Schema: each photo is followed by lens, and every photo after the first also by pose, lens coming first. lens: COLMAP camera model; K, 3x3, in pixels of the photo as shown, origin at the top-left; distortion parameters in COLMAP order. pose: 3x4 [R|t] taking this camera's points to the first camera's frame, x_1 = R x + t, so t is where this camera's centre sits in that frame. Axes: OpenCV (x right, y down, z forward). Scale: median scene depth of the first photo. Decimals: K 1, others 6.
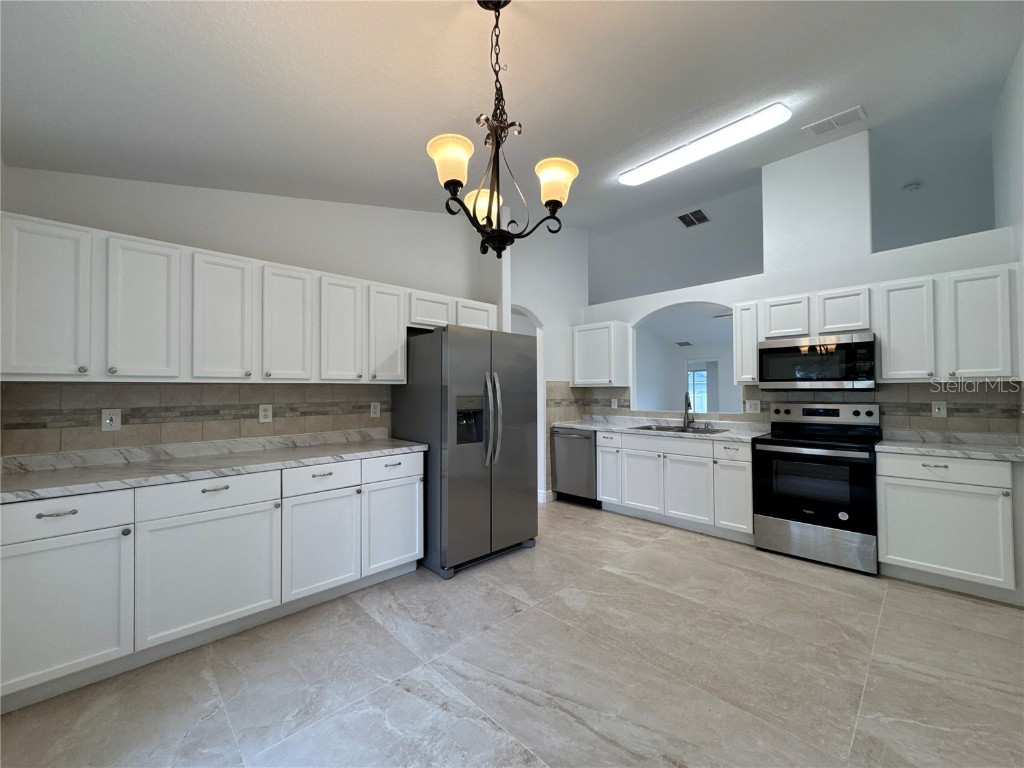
lens RADIAL K [[411.1, 0, 511.4], [0, 411.1, 383.4], [0, 0, 1]] dist [-0.004660, 0.000042]
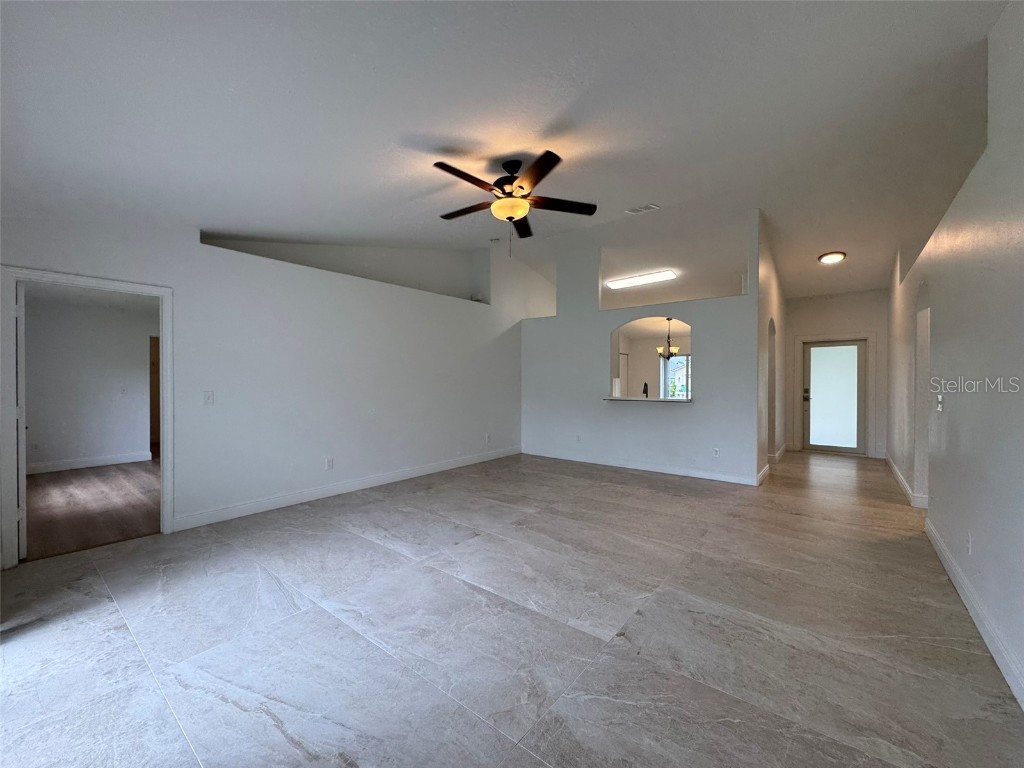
lens RADIAL K [[412.9, 0, 512.0], [0, 412.9, 384.0], [0, 0, 1]] dist [-0.003436, 0.000397]
pose [[0.992761, 0.005680, 0.119970, -0.031954], [-0.008569, 0.999685, 0.023581, -0.007832], [-0.119798, -0.024438, 0.992497, -0.341141]]
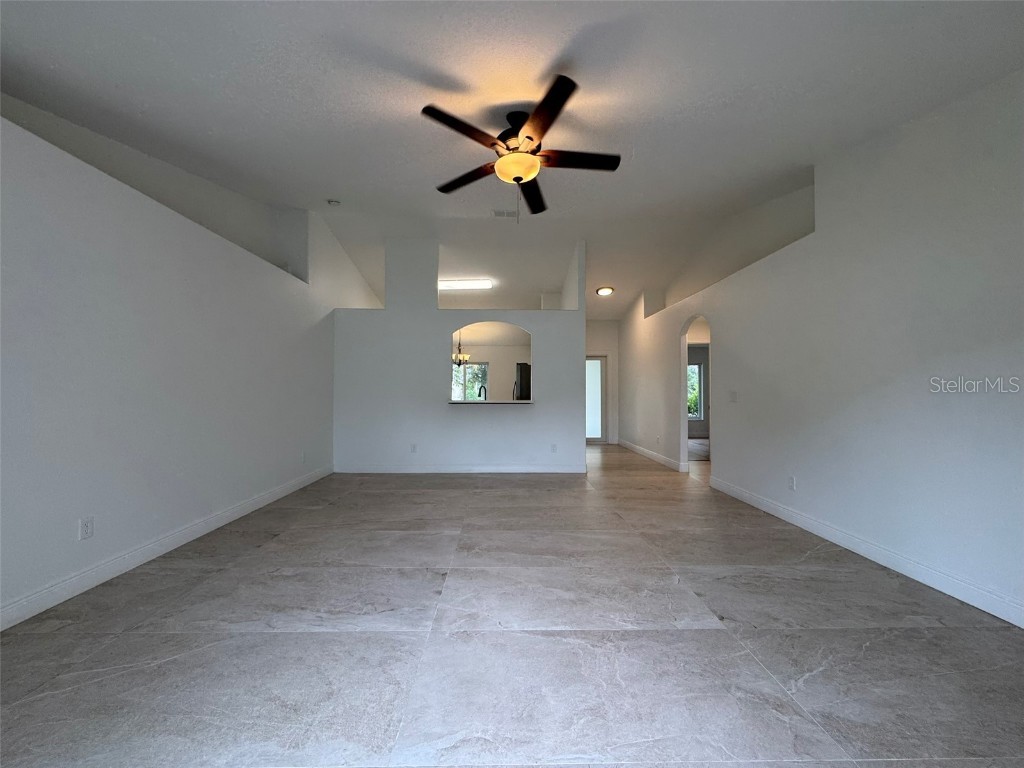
lens RADIAL K [[412.9, 0, 512.0], [0, 412.9, 384.0], [0, 0, 1]] dist [-0.003436, 0.000397]
pose [[0.686025, 0.022706, 0.727224, -0.523367], [-0.018684, 0.999733, -0.013590, 0.044003], [-0.727338, -0.004265, 0.686266, 0.086714]]
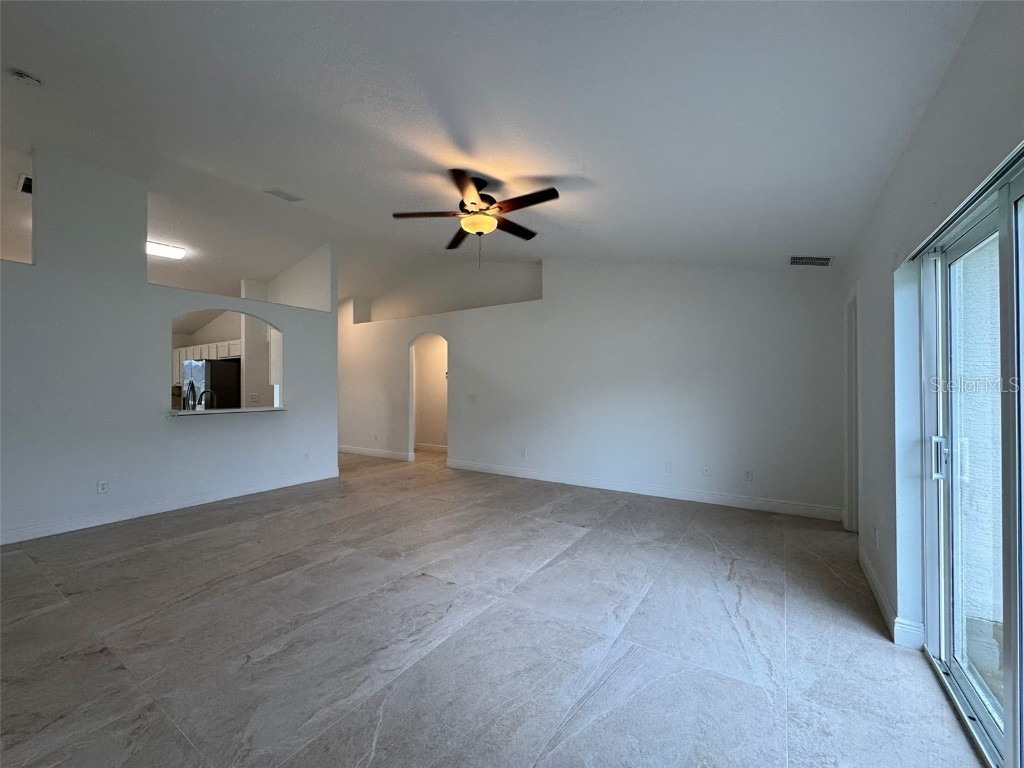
lens RADIAL K [[412.9, 0, 512.0], [0, 412.9, 384.0], [0, 0, 1]] dist [-0.003436, 0.000397]
pose [[-0.214150, 0.012052, 0.976727, -0.941317], [-0.011252, 0.999827, -0.014804, 0.013093], [-0.976736, -0.014161, -0.213977, 0.785653]]
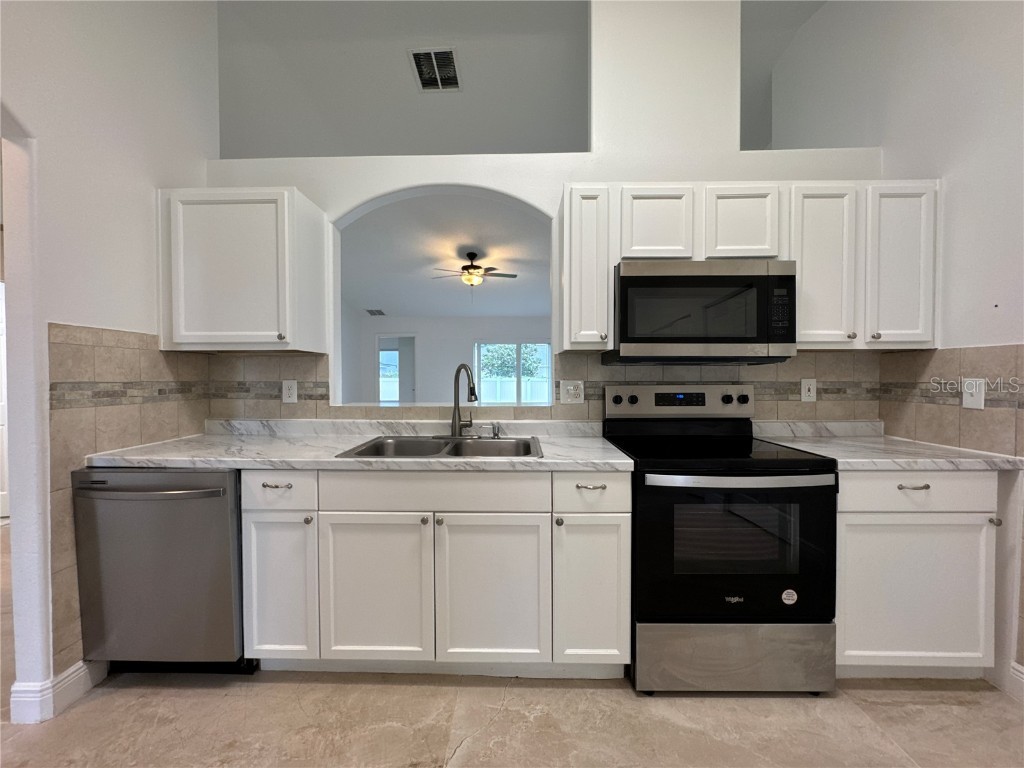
lens RADIAL K [[411.1, 0, 511.4], [0, 411.1, 383.4], [0, 0, 1]] dist [-0.004660, 0.000042]
pose [[0.713588, -0.009772, 0.700497, 0.178913], [-0.015817, 0.999423, 0.030054, 0.037358], [-0.700387, -0.032526, 0.713022, 0.831707]]
